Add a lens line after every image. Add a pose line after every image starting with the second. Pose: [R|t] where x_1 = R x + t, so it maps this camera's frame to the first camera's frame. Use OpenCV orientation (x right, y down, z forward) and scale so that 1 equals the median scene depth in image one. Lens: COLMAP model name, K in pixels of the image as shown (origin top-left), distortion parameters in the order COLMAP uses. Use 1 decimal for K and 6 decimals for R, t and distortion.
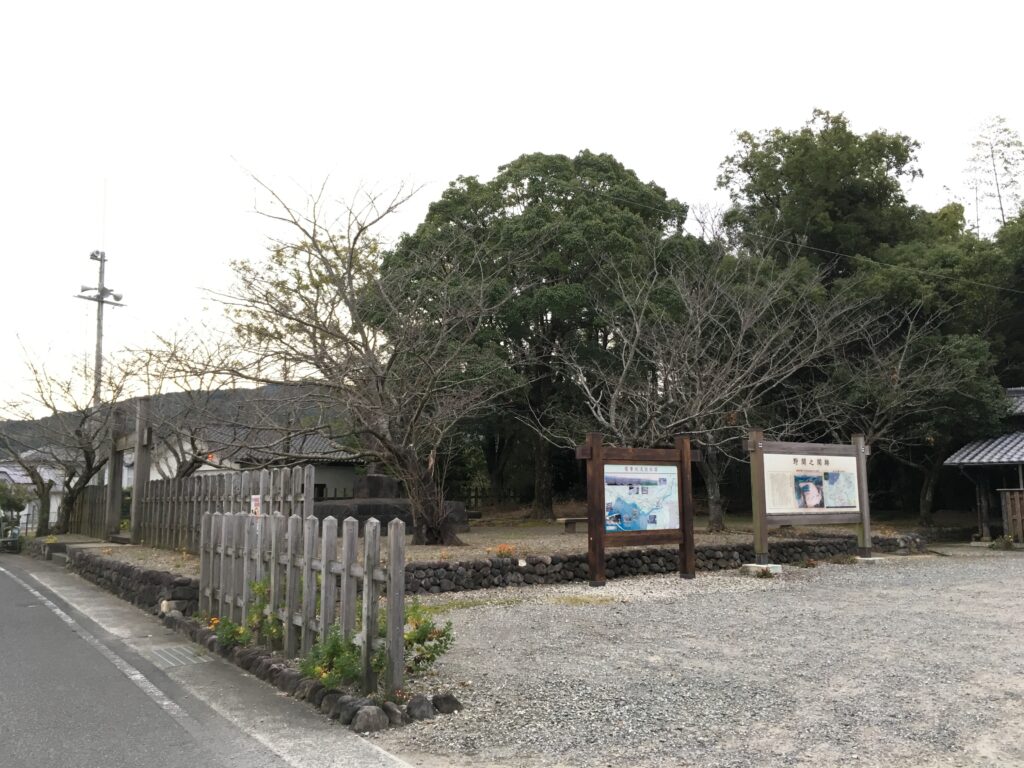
lens RADIAL K [[861.0, 0, 511.3], [0, 861.0, 382.4], [0, 0, 1]] dist [0.007540, 0.001511]
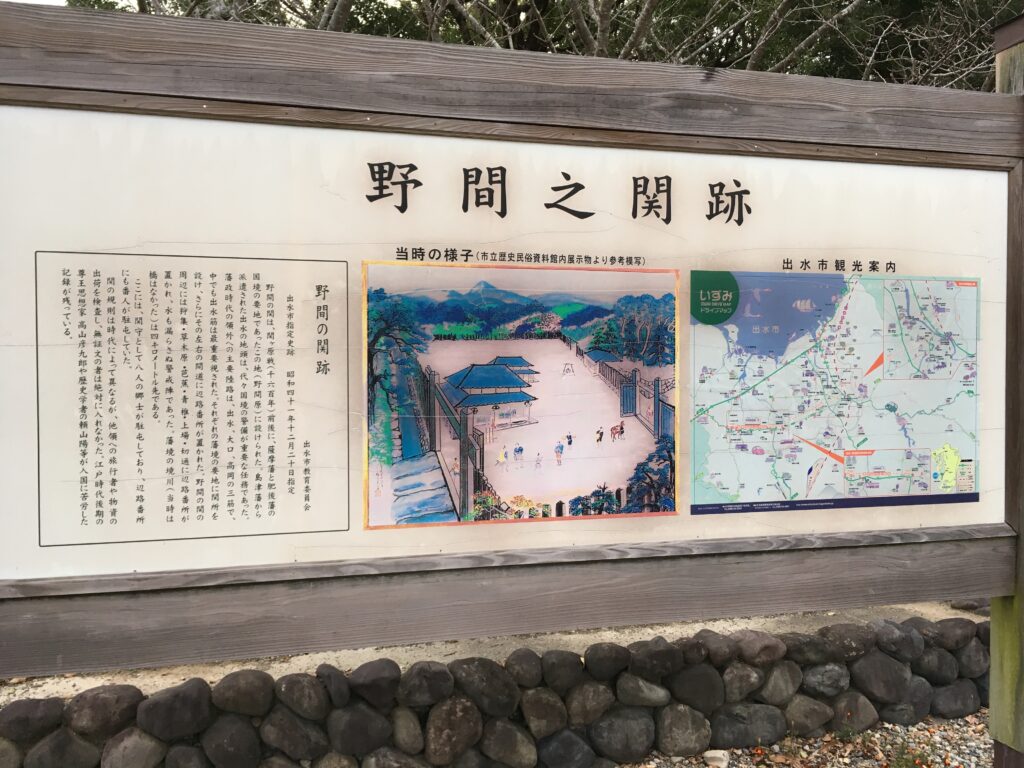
lens RADIAL K [[868.2, 0, 512.4], [0, 868.2, 385.5], [0, 0, 1]] dist [0.007720, 0.000684]
pose [[0.939611, 0.016273, -0.341856, 0.387140], [0.039785, 0.986904, 0.156329, 0.100176], [0.339923, -0.160489, 0.926658, 0.859008]]
